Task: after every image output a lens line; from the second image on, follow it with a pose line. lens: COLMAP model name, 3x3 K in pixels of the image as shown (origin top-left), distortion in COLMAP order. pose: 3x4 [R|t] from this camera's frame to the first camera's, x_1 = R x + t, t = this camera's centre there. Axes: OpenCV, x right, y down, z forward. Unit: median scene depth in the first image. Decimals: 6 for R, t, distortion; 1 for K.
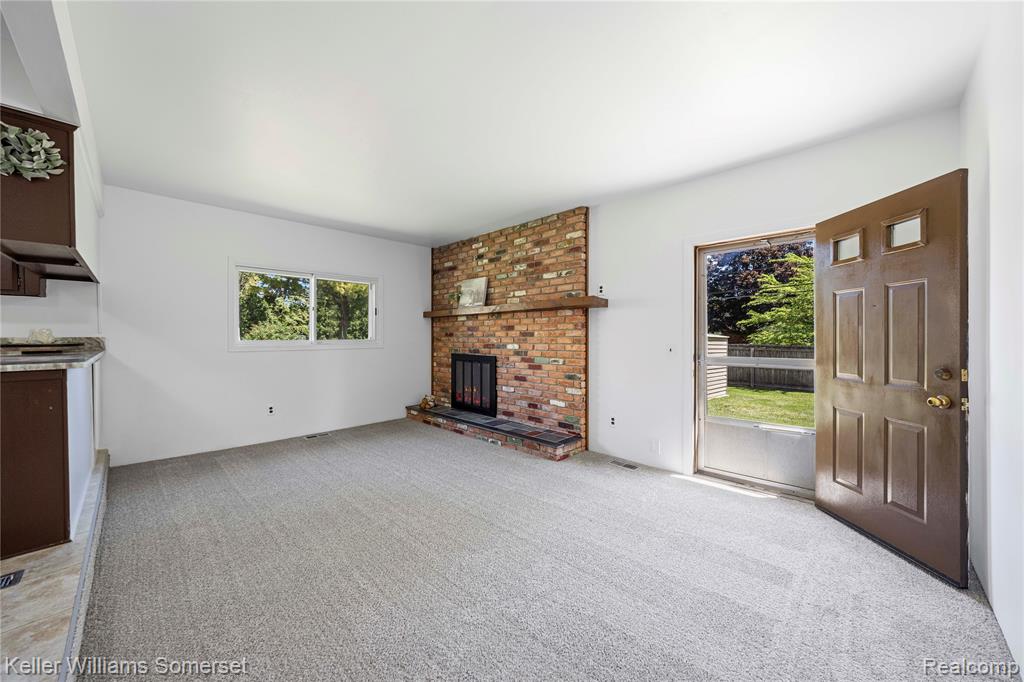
lens RADIAL K [[372.0, 0, 513.9], [0, 372.0, 336.2], [0, 0, 1]] dist [-0.000435, -0.000417]
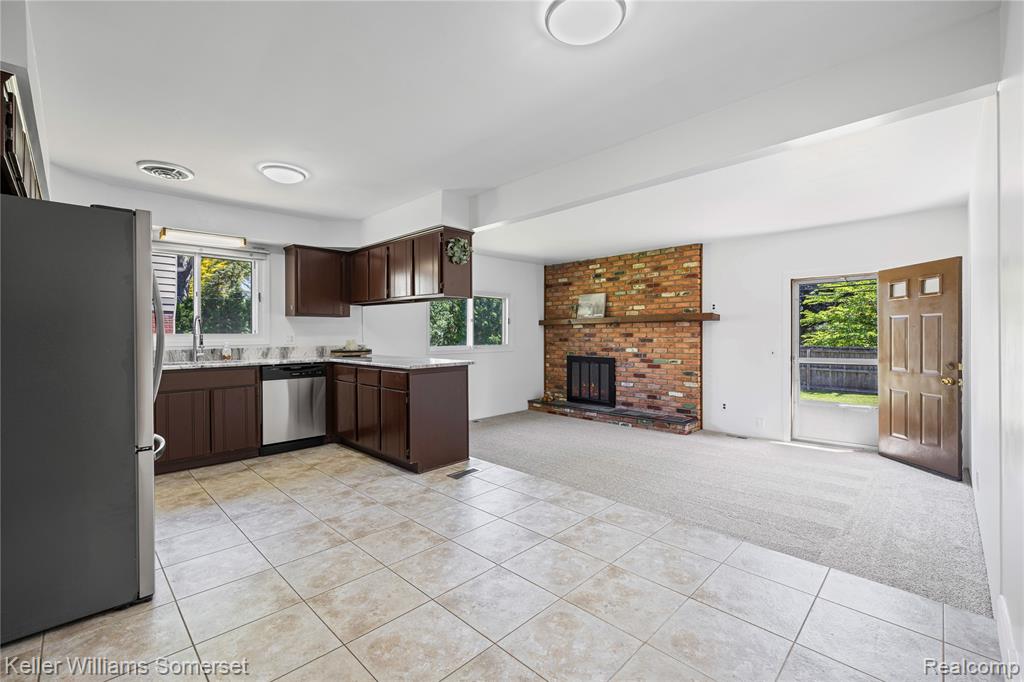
lens RADIAL K [[437.0, 0, 512.0], [0, 437.0, 336.2], [0, 0, 1]] dist [0.000142, 0.000079]
pose [[0.999965, -0.002844, -0.007893, -0.393807], [0.002860, 0.999994, 0.002005, -0.022954], [0.007888, -0.002028, 0.999967, -0.467546]]
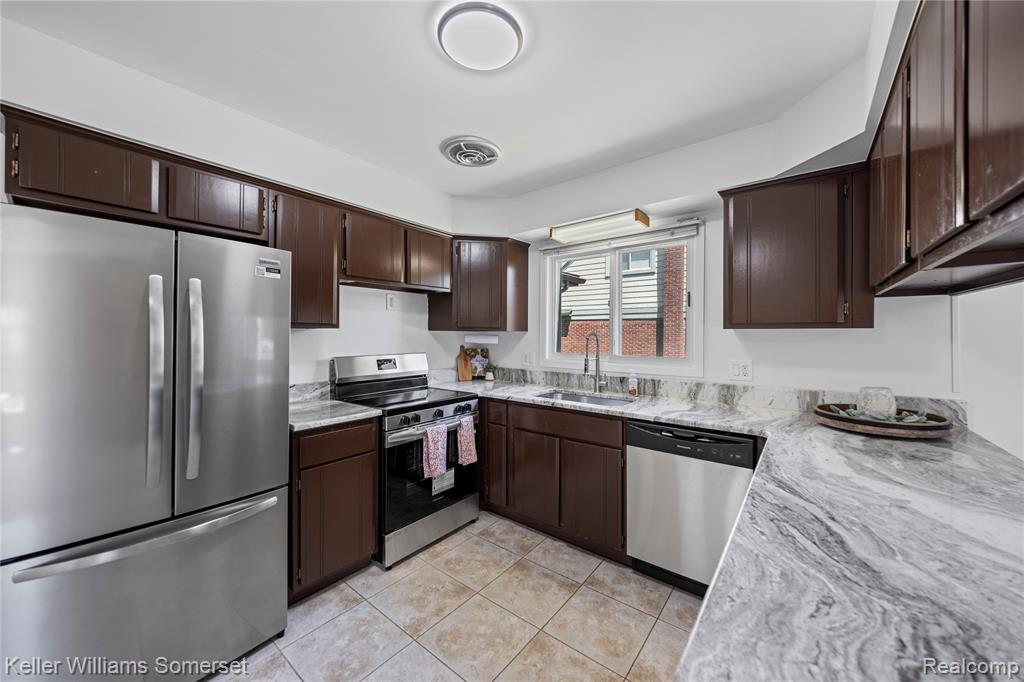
lens RADIAL K [[372.0, 0, 513.9], [0, 372.0, 336.2], [0, 0, 1]] dist [-0.000435, -0.000417]
pose [[0.101908, 0.007863, -0.994763, -0.483728], [-0.006676, 0.999952, 0.007220, -0.062316], [0.994771, 0.005905, 0.101956, 0.236730]]
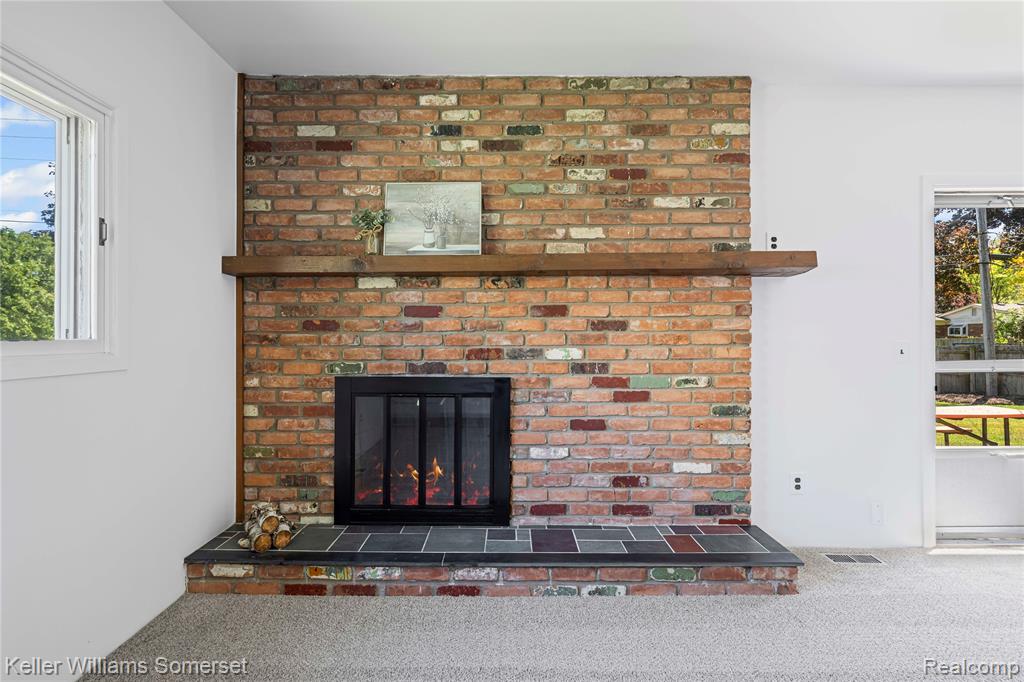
lens RADIAL K [[517.3, 0, 512.8], [0, 517.3, 338.2], [0, 0, 1]] dist [0.002028, -0.000084]
pose [[0.719503, -0.001731, 0.694487, -0.468538], [0.001442, 0.999998, 0.000998, 0.009327], [-0.694488, 0.000283, 0.719505, 0.608055]]
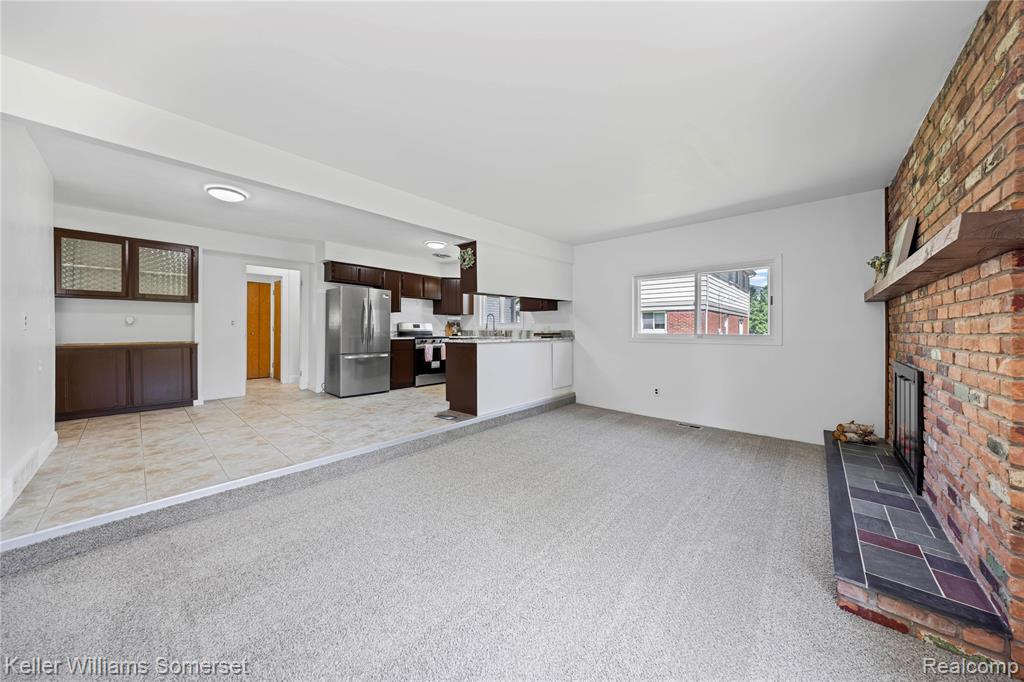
lens RADIAL K [[342.9, 0, 516.2], [0, 342.9, 328.8], [0, 0, 1]] dist [-0.000262, -0.000035]
pose [[0.044898, -0.000921, -0.998991, 0.402168], [-0.003599, 0.999993, -0.001083, -0.001165], [0.998985, 0.003644, 0.044895, 0.458725]]
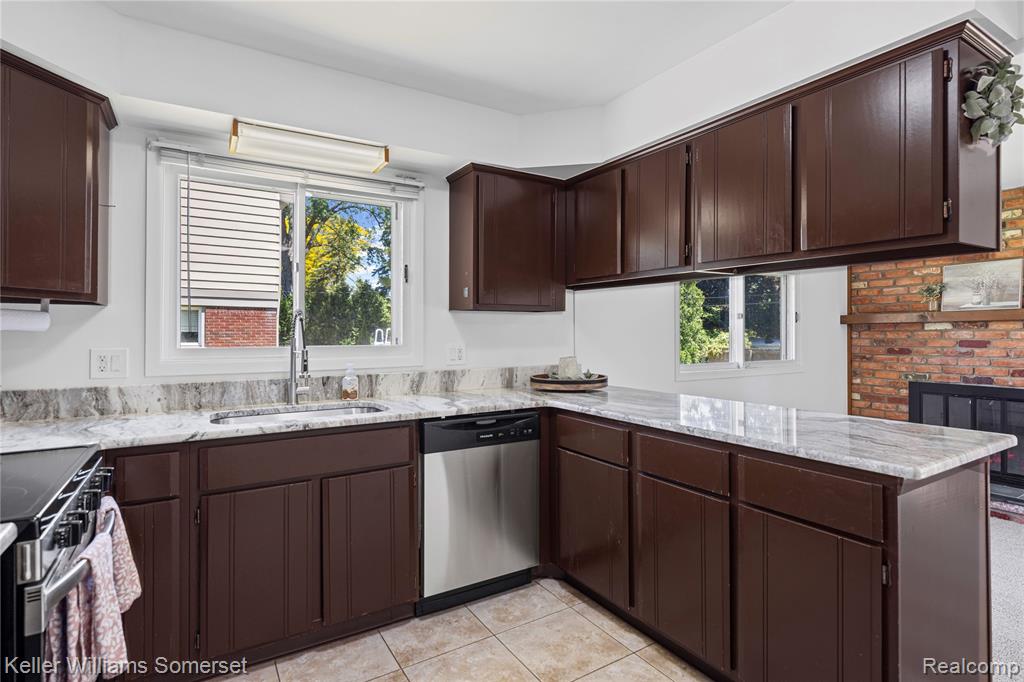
lens RADIAL K [[520.7, 0, 512.0], [0, 520.7, 329.7], [0, 0, 1]] dist [-0.000984, -0.000865]
pose [[0.968701, -0.004498, -0.248190, -0.711201], [0.002023, 0.999946, -0.010229, -0.039941], [0.248222, 0.009407, 0.968657, -0.025314]]
